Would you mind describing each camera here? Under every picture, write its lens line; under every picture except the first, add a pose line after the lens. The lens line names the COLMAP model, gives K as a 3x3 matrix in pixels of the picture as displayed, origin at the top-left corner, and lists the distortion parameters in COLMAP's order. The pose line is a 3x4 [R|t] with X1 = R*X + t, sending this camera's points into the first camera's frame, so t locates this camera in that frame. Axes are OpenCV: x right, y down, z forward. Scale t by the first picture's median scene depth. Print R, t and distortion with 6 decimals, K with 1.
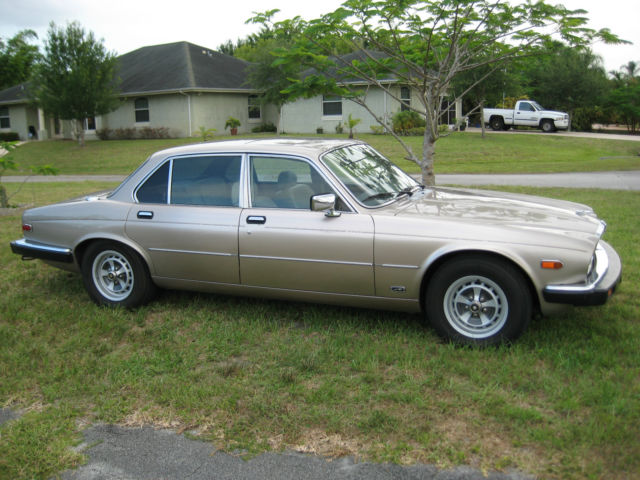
lens RADIAL K [[670.5, 0, 316.0], [0, 670.5, 237.0], [0, 0, 1]] dist [-0.150180, 0.207558]
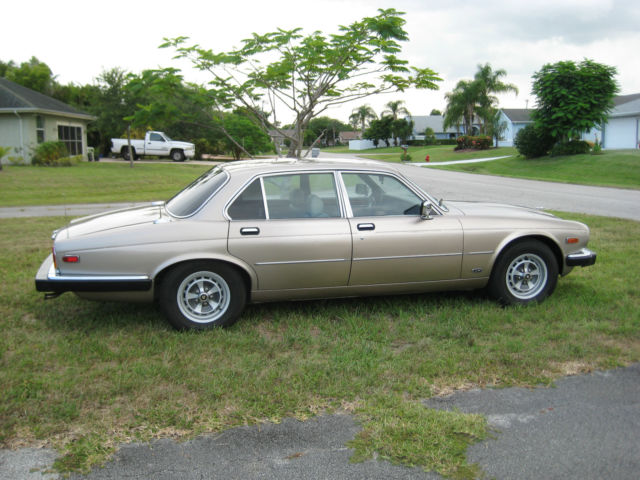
lens RADIAL K [[670.5, 0, 316.0], [0, 670.5, 237.0], [0, 0, 1]] dist [-0.150180, 0.207558]
pose [[0.794243, -0.066197, 0.603983, -0.787949], [0.094795, 0.995375, -0.015561, 0.001392], [-0.600160, 0.069614, 0.796845, 0.118138]]
